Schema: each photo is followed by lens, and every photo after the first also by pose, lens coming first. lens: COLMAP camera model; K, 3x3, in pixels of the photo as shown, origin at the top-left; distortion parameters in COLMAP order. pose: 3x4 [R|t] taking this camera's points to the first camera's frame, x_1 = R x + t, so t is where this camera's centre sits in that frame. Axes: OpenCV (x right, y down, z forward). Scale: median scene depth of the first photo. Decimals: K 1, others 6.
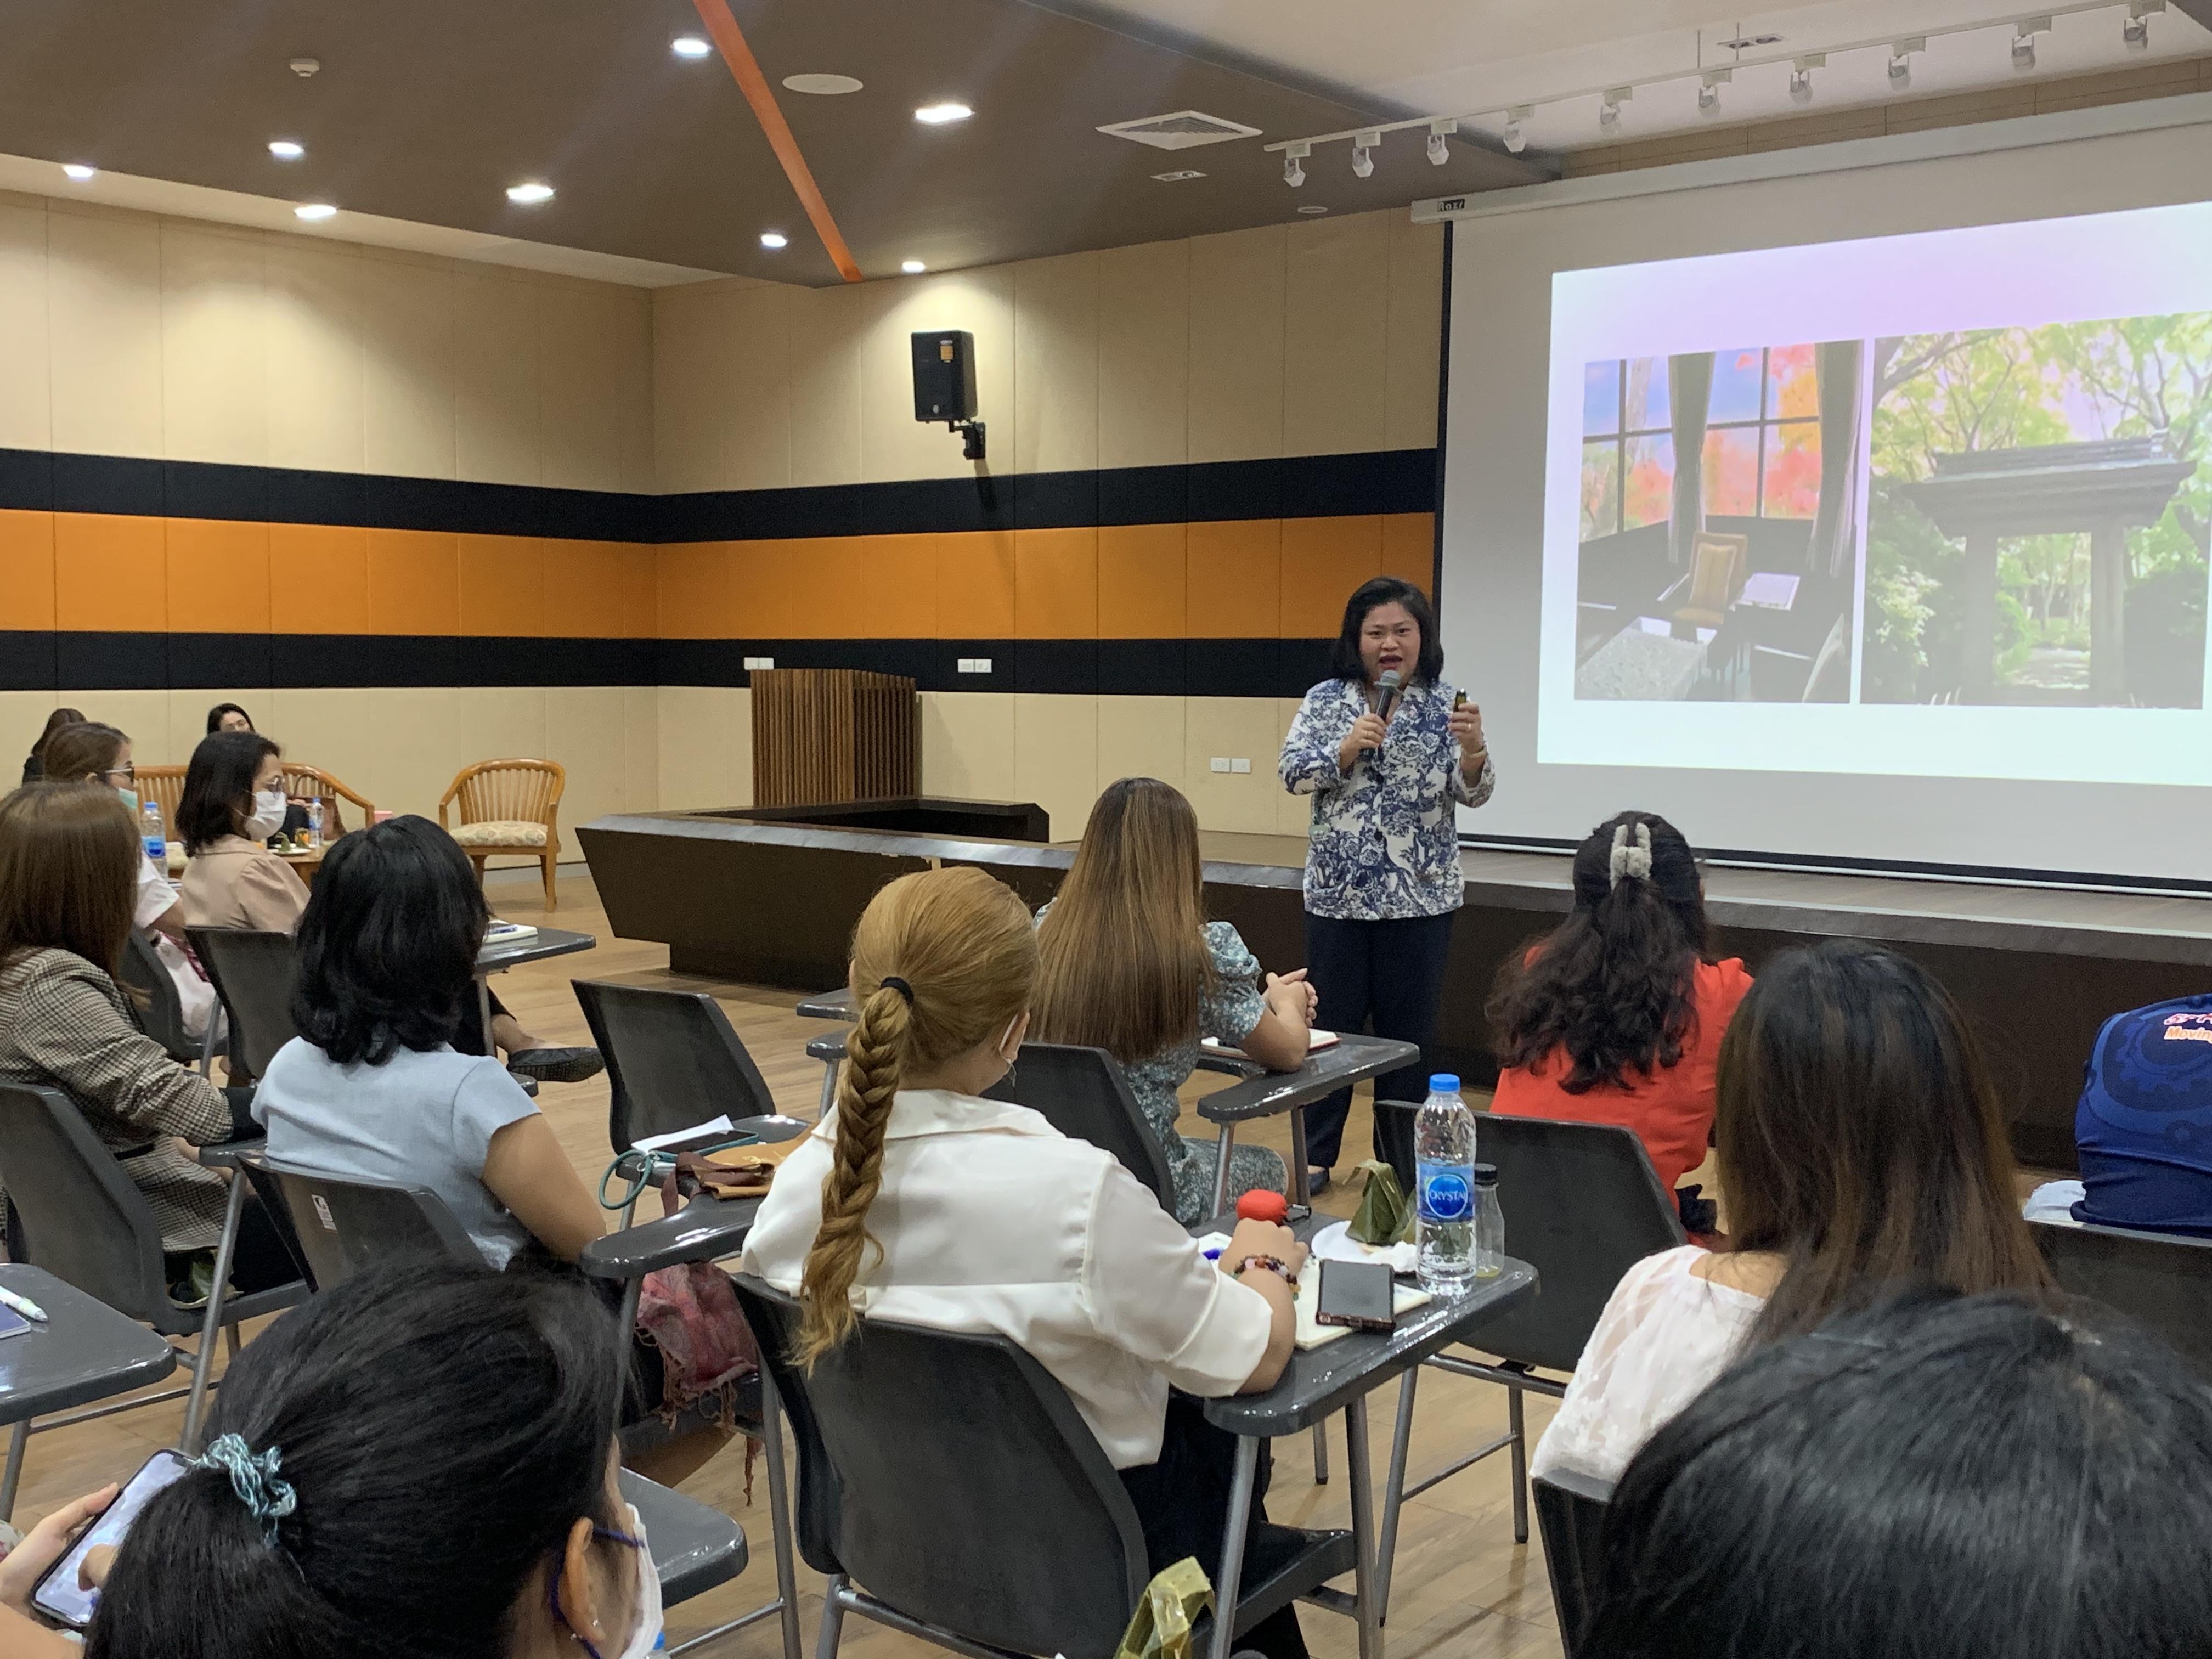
lens RADIAL K [[2332.3, 0, 1073.5], [0, 2332.3, 911.6], [0, 0, 1]] dist [0.010348, 0.000000]
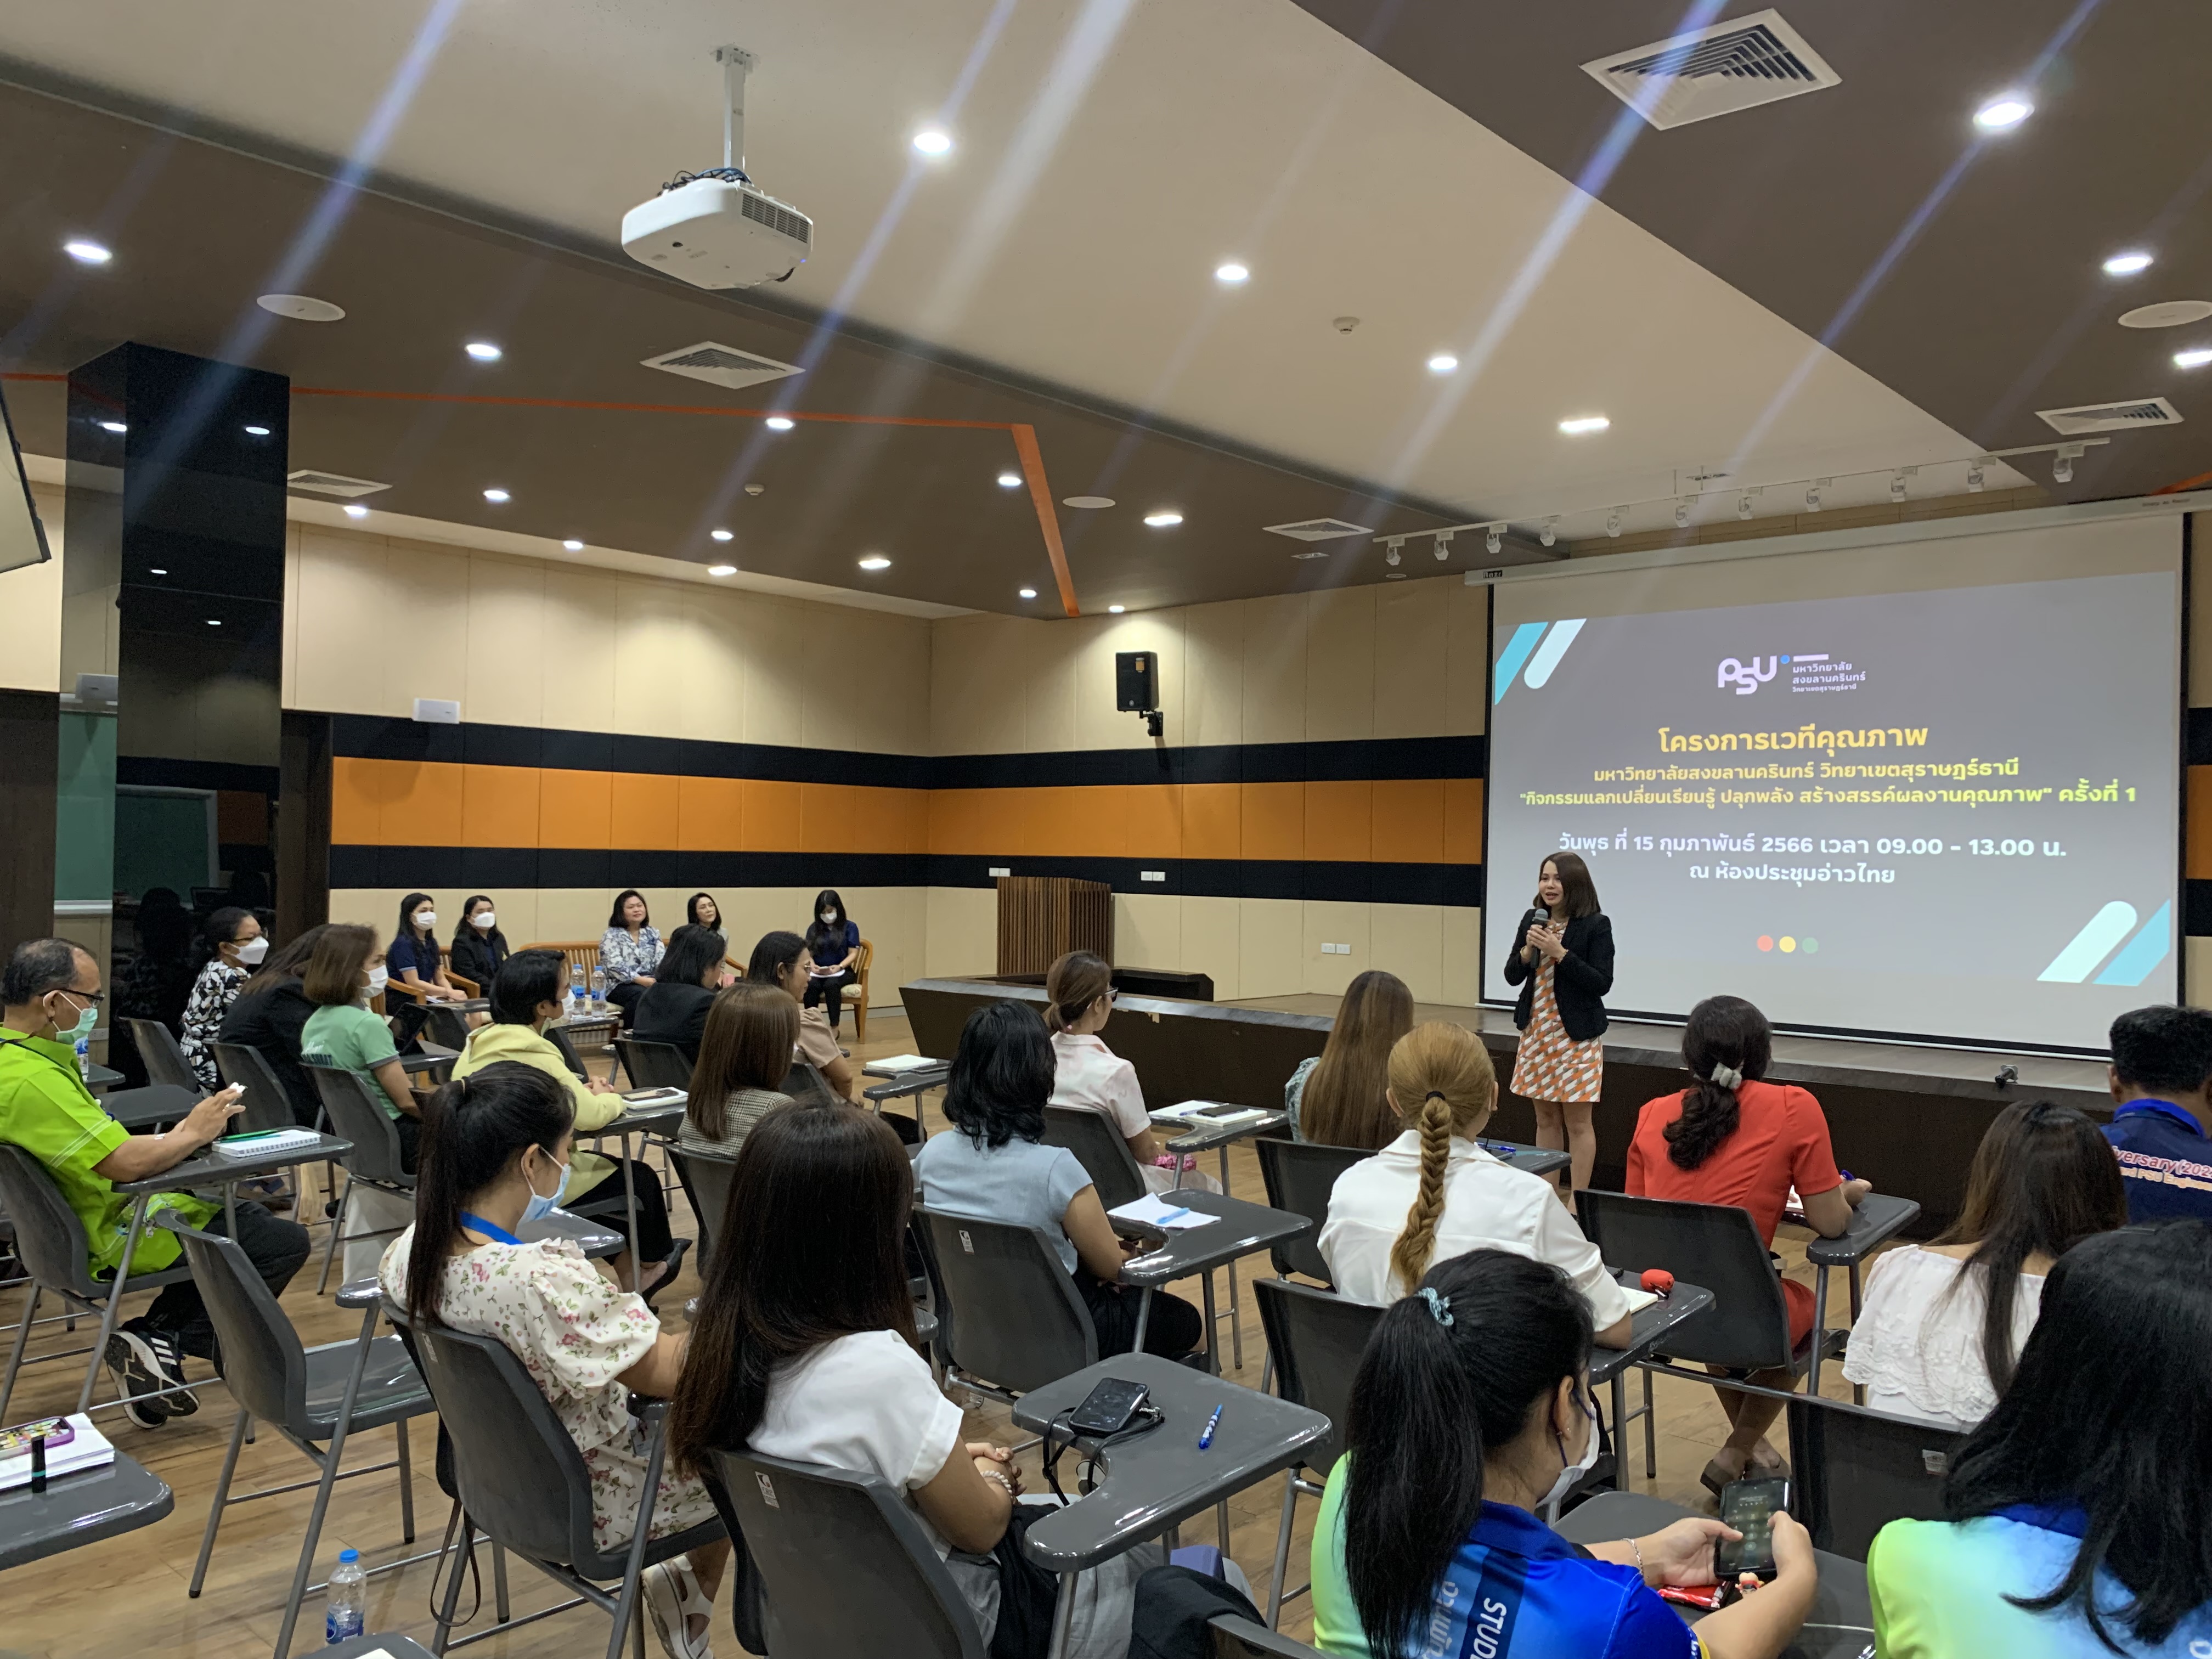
lens RADIAL K [[1702.7, 0, 1090.9], [0, 1702.7, 849.7], [0, 0, 1]] dist [0.043111, -0.019650]
pose [[0.999173, 0.012761, -0.038615, -0.042221], [-0.017042, 0.993488, -0.112656, -0.002185], [0.036926, 0.113221, 0.992883, -0.056969]]
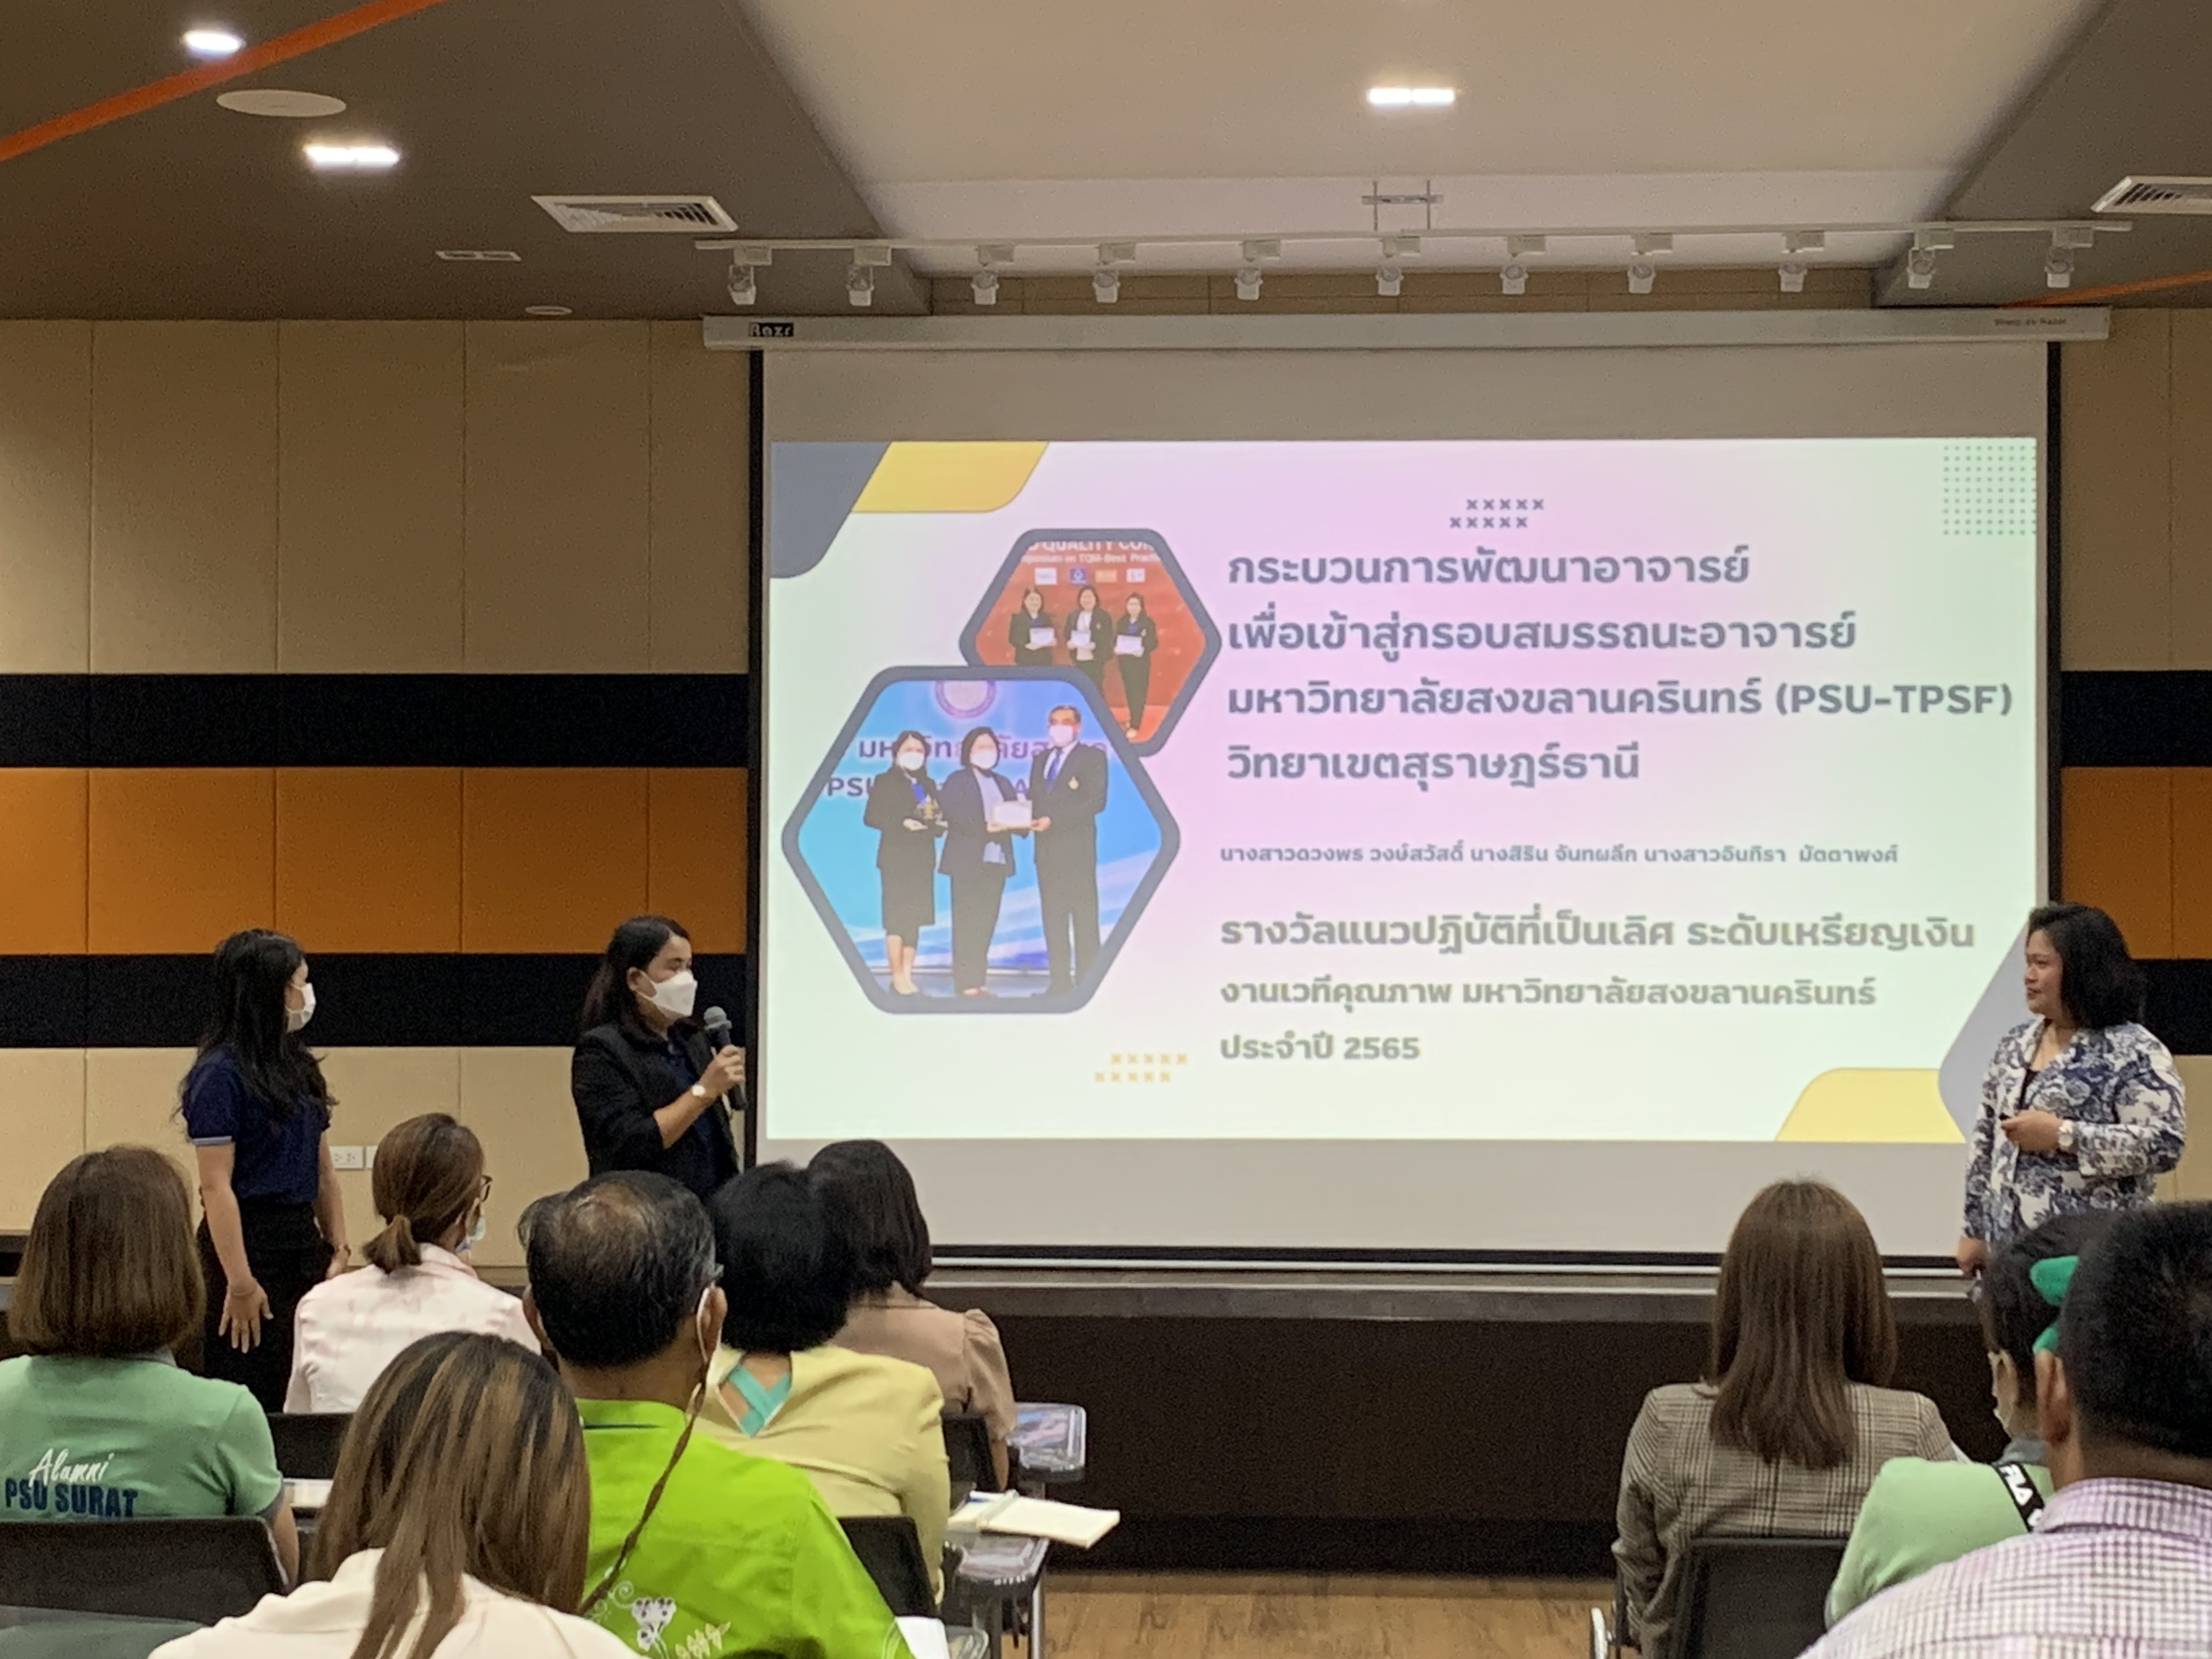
lens RADIAL K [[4172.4, 0, 1122.3], [0, 4172.4, 787.9], [0, 0, 1]] dist [0.181217, 0.000000]
pose [[0.804320, 0.020955, 0.593827, -0.419603], [0.067726, 0.989632, -0.126655, -0.004401], [-0.590324, 0.142089, 0.794561, -0.021087]]
